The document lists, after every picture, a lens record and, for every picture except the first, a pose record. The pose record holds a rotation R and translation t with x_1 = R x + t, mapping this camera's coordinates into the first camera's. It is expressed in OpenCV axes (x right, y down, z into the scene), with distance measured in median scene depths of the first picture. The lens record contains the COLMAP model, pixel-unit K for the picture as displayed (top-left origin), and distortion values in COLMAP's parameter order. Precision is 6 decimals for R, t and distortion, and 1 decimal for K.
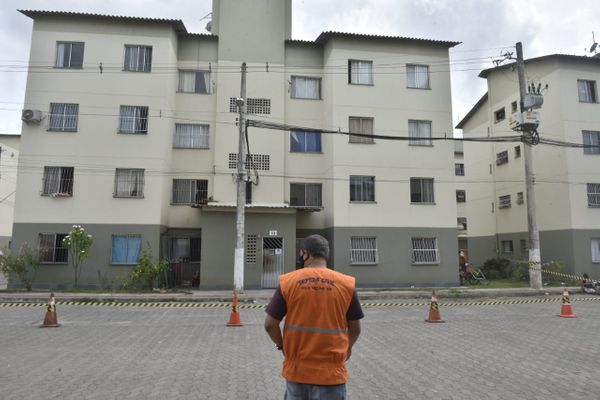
lens RADIAL K [[401.7, 0, 300.0], [0, 401.7, 200.0], [0, 0, 1]] dist [-0.040620, -0.001799]
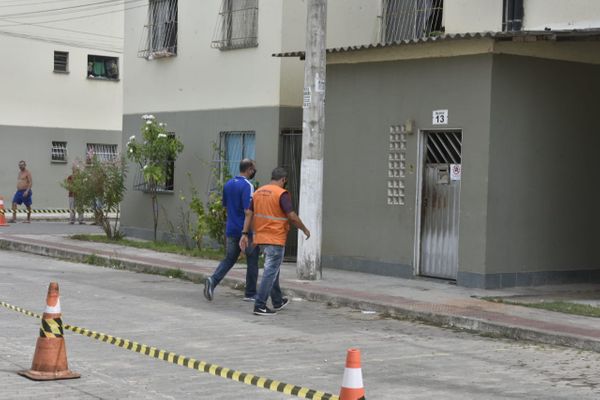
lens RADIAL K [[1109.9, 0, 313.3], [0, 1109.9, 202.6], [0, 0, 1]] dist [0.079856, 0.072741]
pose [[0.489049, 0.035839, -0.871520, 0.664576], [0.082703, 0.992749, 0.087232, 0.060864], [0.868327, -0.114738, 0.482539, 0.433370]]
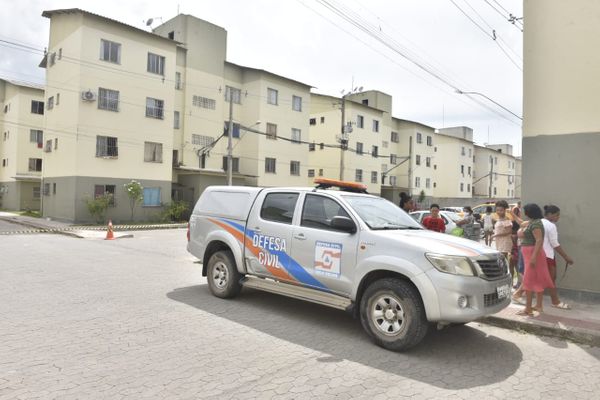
lens RADIAL K [[406.0, 0, 293.2], [0, 406.0, 199.9], [0, 0, 1]] dist [-0.034854, -0.000969]
pose [[0.782159, 0.017969, 0.622819, -0.914673], [-0.098884, 0.990496, 0.095605, -0.059724], [-0.615182, -0.136365, 0.776502, -0.496512]]
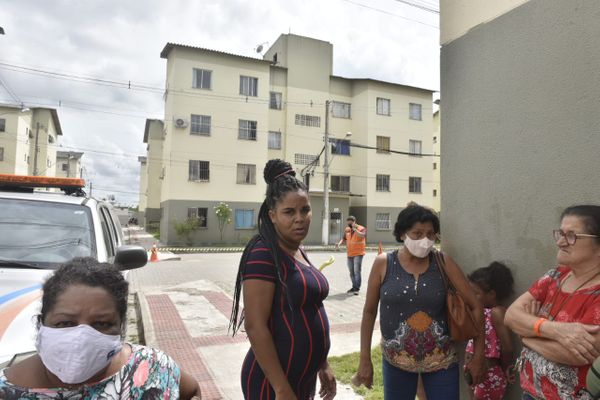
lens RADIAL K [[401.7, 0, 300.0], [0, 401.7, 200.0], [0, 0, 1]] dist [-0.040620, -0.001799]
pose [[0.965684, 0.026878, 0.258326, -0.589071], [-0.045589, 0.996730, 0.066716, -0.052423], [-0.255689, -0.076204, 0.963751, -0.464976]]
